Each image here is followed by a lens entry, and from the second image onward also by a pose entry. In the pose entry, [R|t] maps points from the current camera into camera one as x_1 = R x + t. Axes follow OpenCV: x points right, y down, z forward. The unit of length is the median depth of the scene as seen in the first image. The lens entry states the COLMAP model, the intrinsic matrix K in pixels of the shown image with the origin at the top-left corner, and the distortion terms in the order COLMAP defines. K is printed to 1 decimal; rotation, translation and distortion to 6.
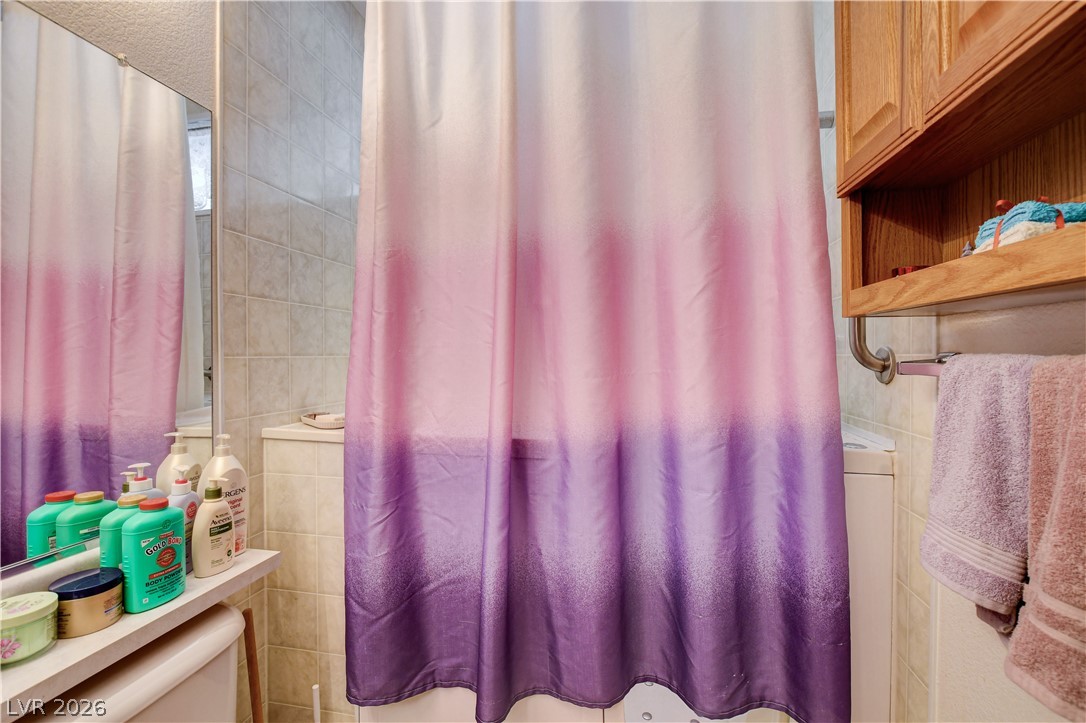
lens RADIAL K [[493.9, 0, 540.8], [0, 493.9, 358.6], [0, 0, 1]] dist [-0.018613, 0.000621]
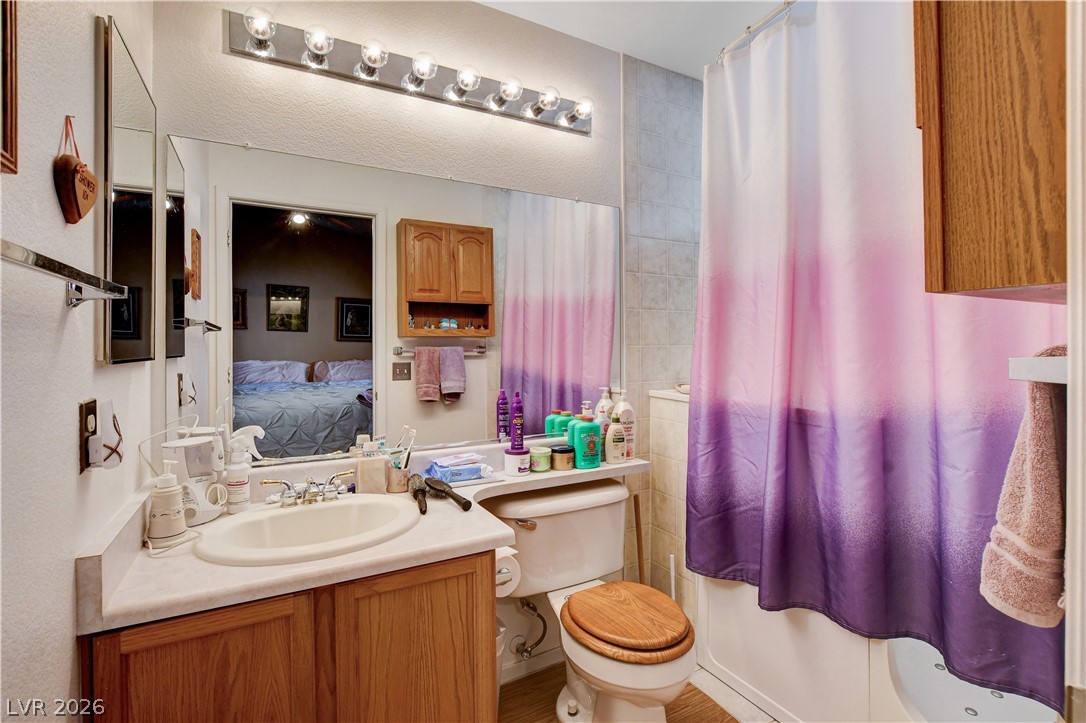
lens RADIAL K [[493.9, 0, 542.4], [0, 493.9, 341.8], [0, 0, 1]] dist [-0.018613, 0.000621]
pose [[0.644195, -0.006732, -0.764832, 0.508813], [-0.001486, 0.999948, -0.010053, -0.000577], [0.764860, 0.007613, 0.644152, -0.362549]]
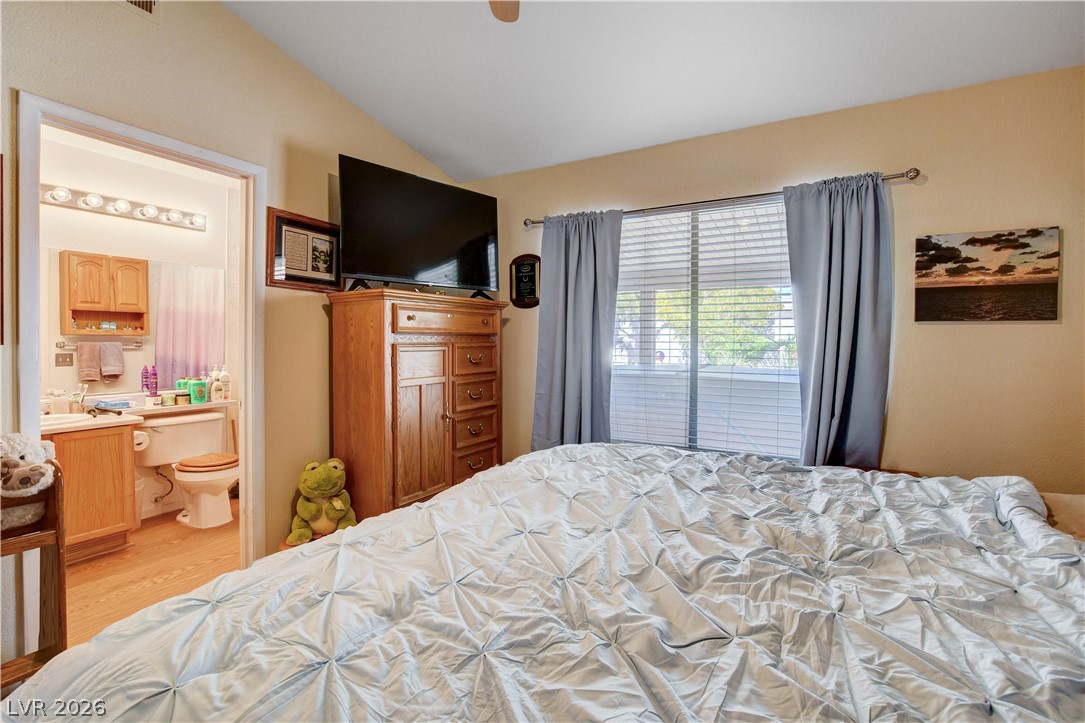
lens RADIAL K [[477.9, 0, 541.9], [0, 477.9, 346.9], [0, 0, 1]] dist [-0.025632, 0.002862]
pose [[0.951979, 0.011831, -0.305936, 2.414588], [-0.009666, 0.999916, 0.008592, -0.026099], [0.306012, -0.005222, 0.952013, -1.439684]]
